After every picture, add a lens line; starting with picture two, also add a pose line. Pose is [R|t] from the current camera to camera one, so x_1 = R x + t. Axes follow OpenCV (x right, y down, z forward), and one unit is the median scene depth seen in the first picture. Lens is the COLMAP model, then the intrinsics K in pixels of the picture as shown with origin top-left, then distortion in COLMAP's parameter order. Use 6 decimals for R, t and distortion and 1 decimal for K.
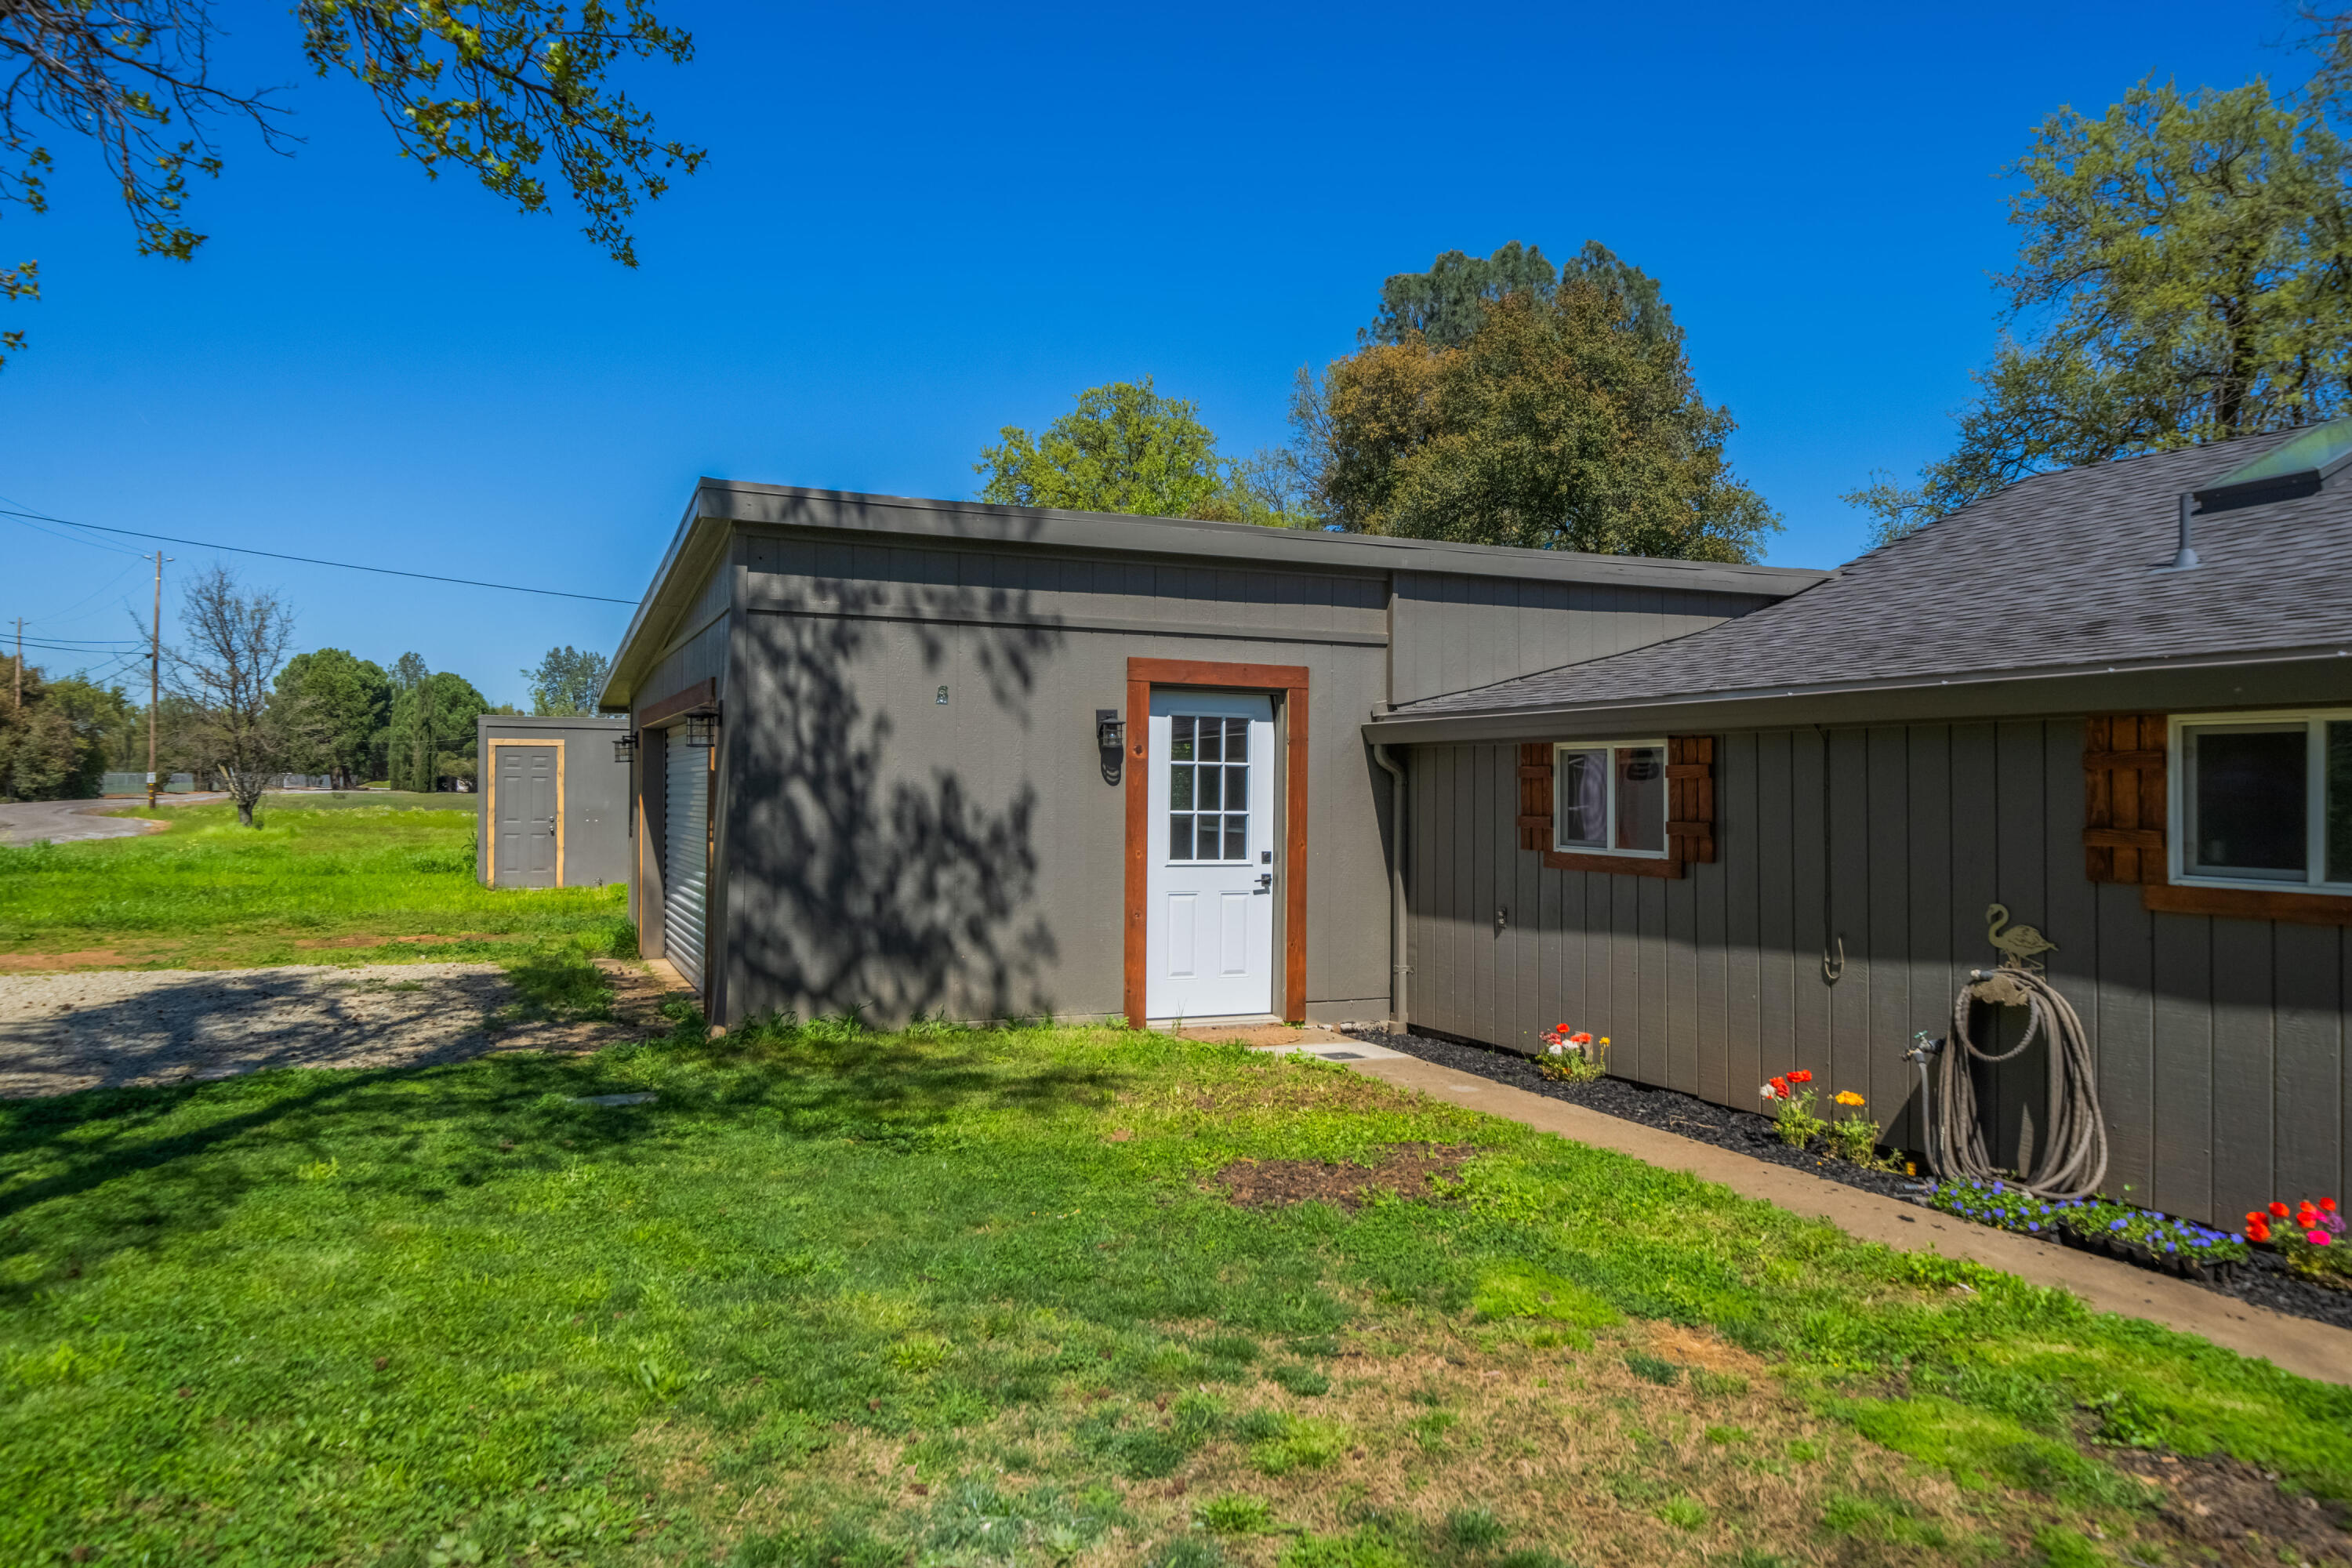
lens RADIAL K [[1509.0, 0, 1197.7], [0, 1509.0, 769.7], [0, 0, 1]] dist [-0.007175, -0.001131]
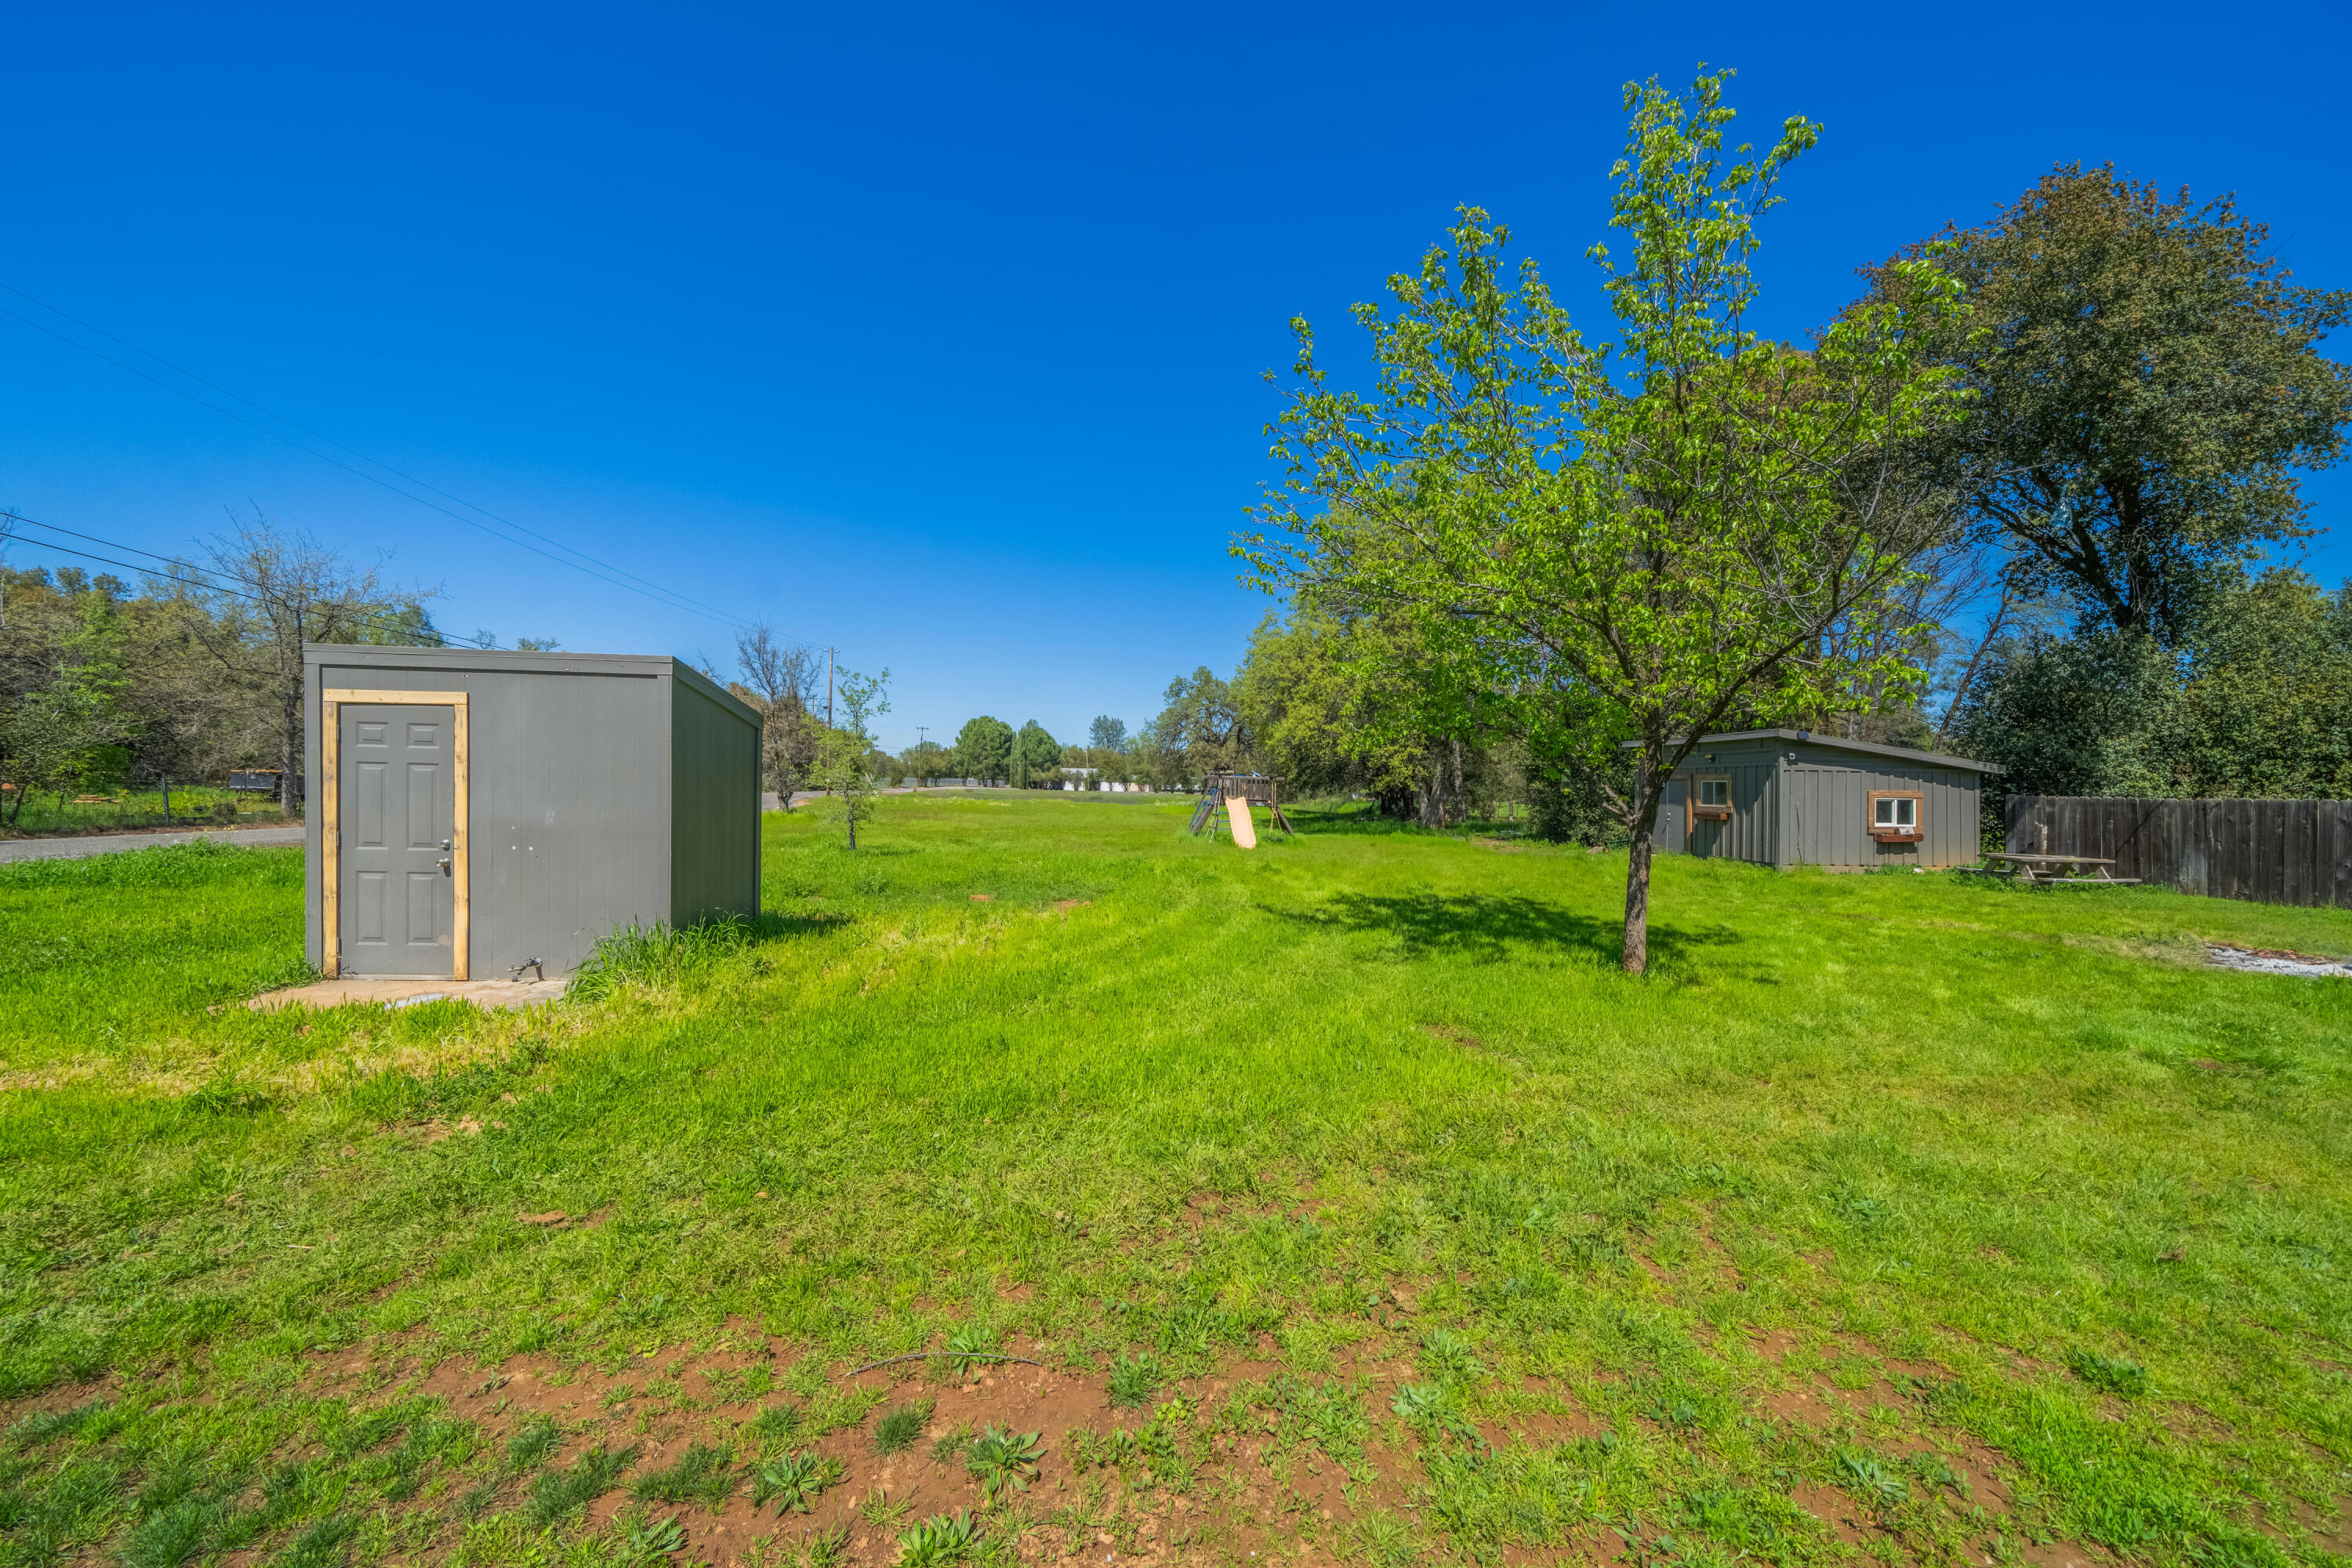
lens RADIAL K [[813.5, 0, 1173.8], [0, 813.5, 789.7], [0, 0, 1]] dist [-0.005569, -0.000169]
pose [[0.948815, 0.016580, -0.315396, -0.016881], [-0.013539, 0.999838, 0.011832, 0.001198], [0.315541, -0.006956, 0.948887, 0.139298]]
